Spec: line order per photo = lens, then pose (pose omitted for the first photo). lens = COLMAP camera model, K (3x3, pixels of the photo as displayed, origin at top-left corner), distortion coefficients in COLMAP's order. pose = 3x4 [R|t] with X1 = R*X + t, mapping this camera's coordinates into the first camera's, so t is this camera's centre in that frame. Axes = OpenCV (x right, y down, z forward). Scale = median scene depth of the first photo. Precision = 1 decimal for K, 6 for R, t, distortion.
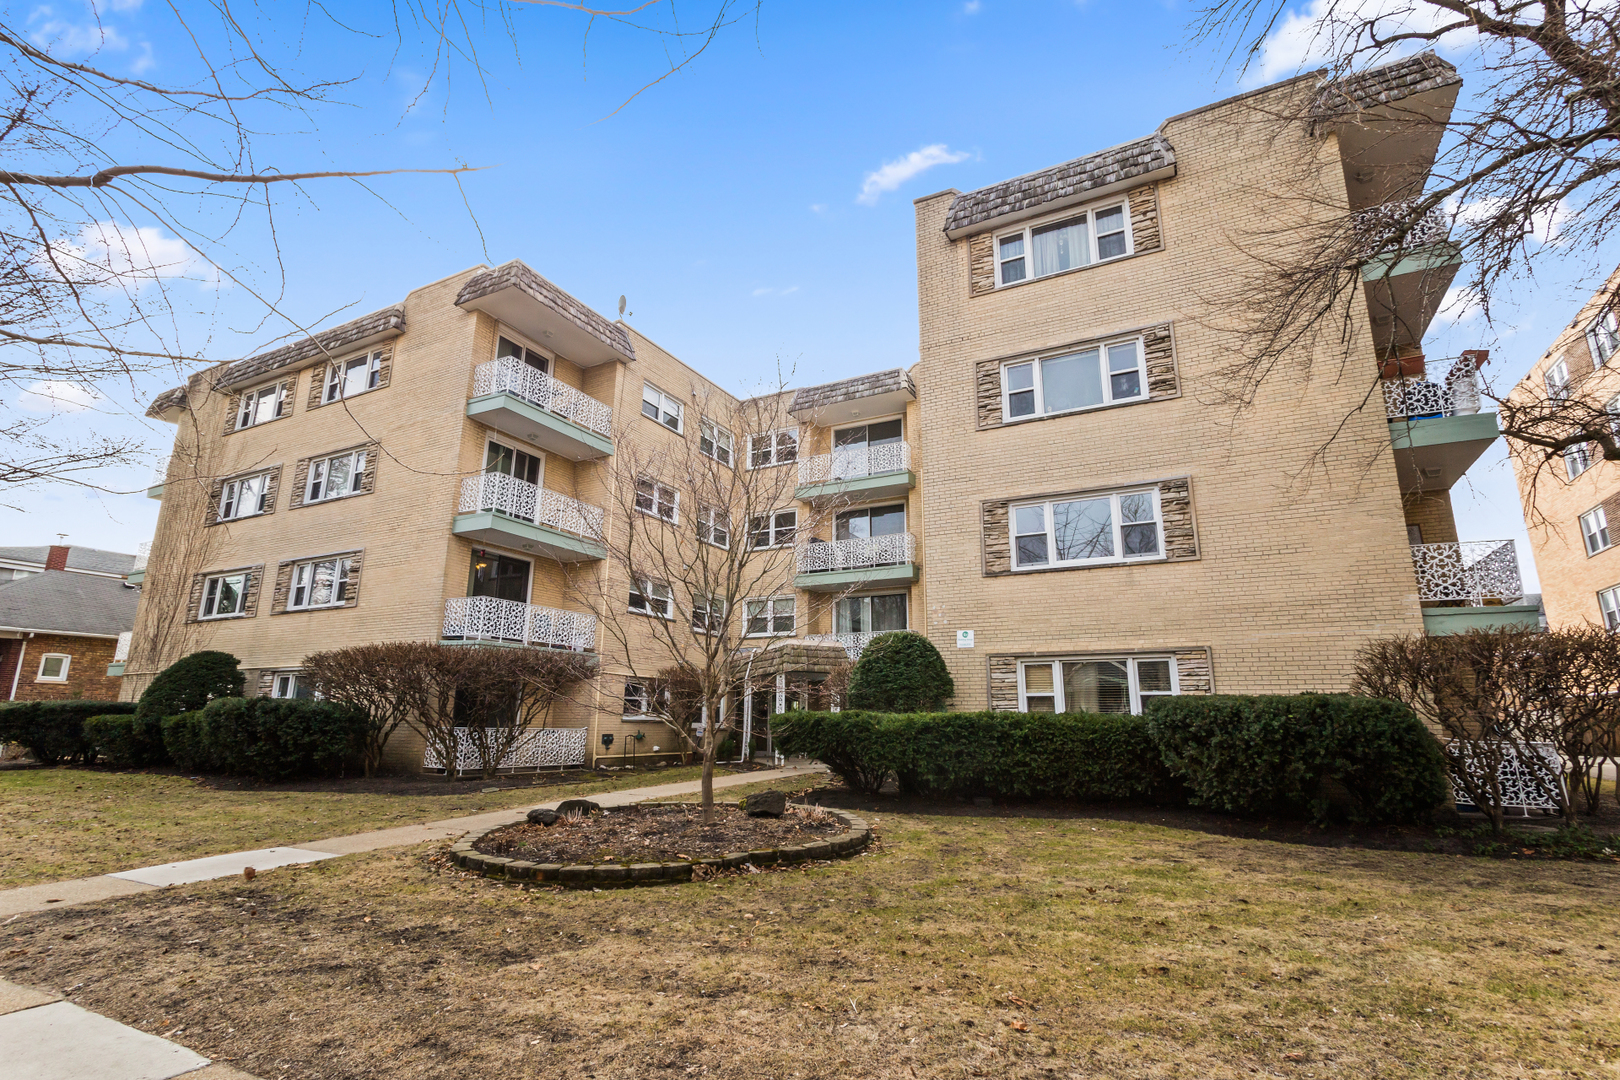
lens RADIAL K [[780.6, 0, 806.2], [0, 780.6, 523.2], [0, 0, 1]] dist [0.000807, 0.001506]
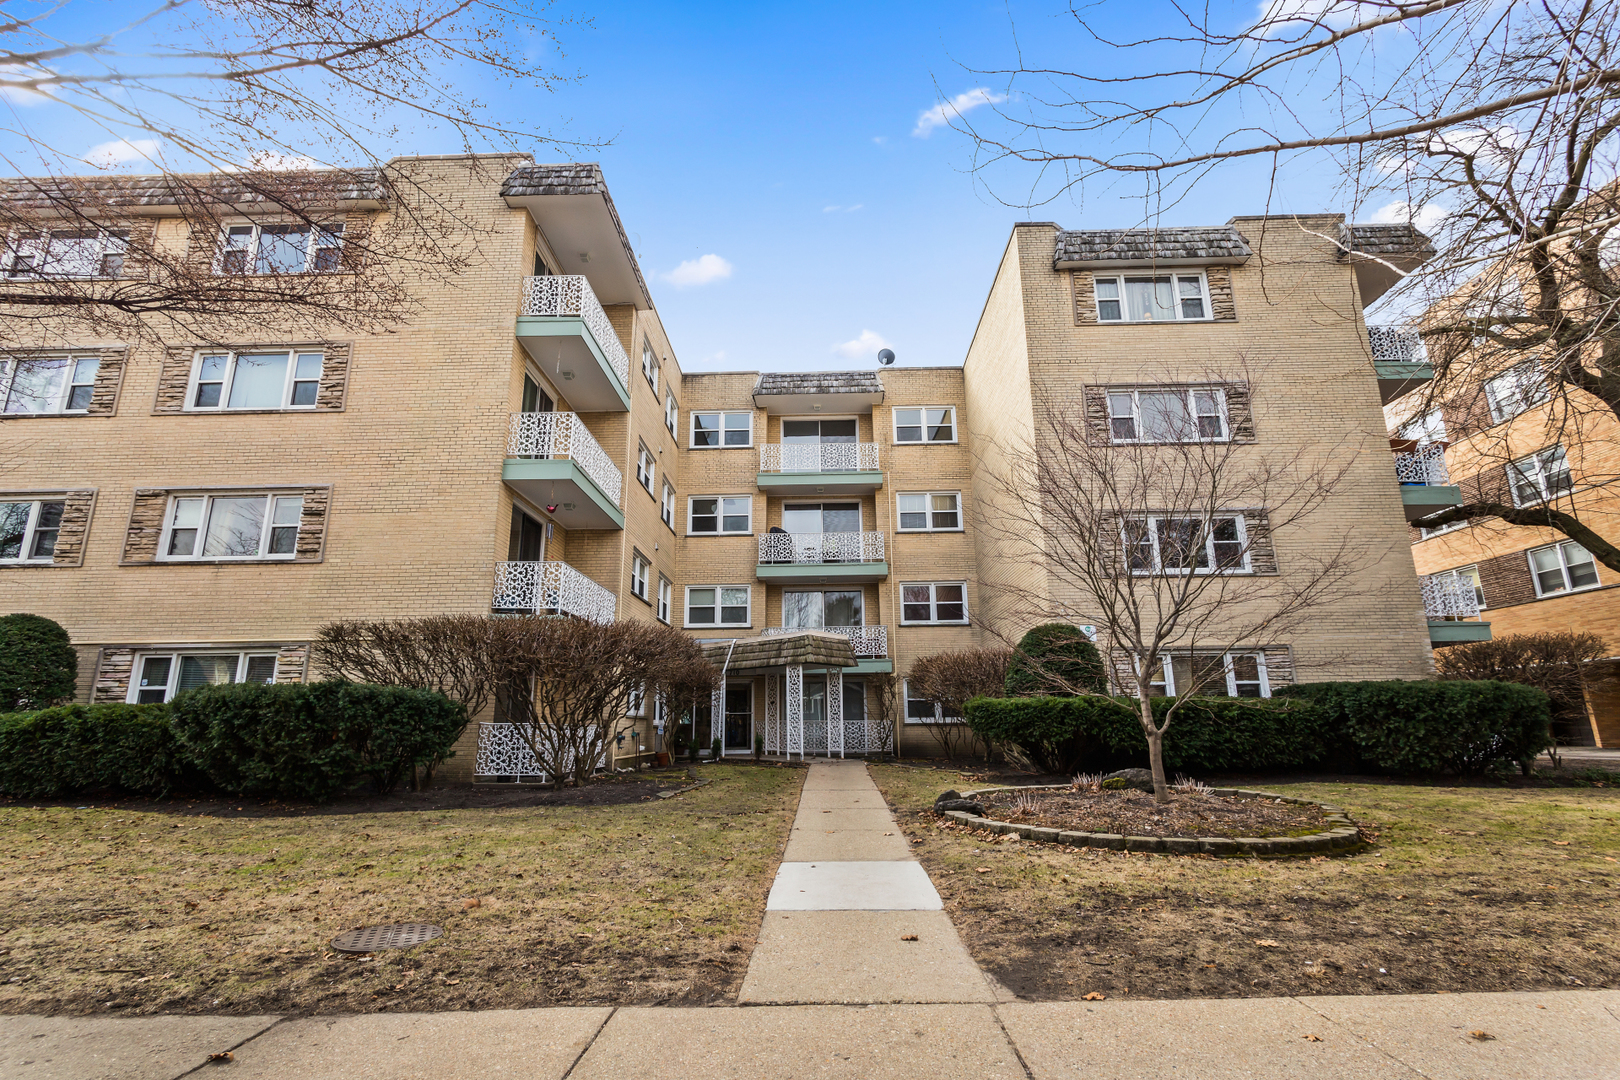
lens RADIAL K [[780.6, 0, 806.2], [0, 780.6, 523.2], [0, 0, 1]] dist [0.000807, 0.001506]
pose [[0.894037, 0.097127, 0.437337, -0.579239], [-0.094651, 0.995130, -0.027515, 0.055164], [-0.437880, -0.016795, 0.898876, 0.167383]]
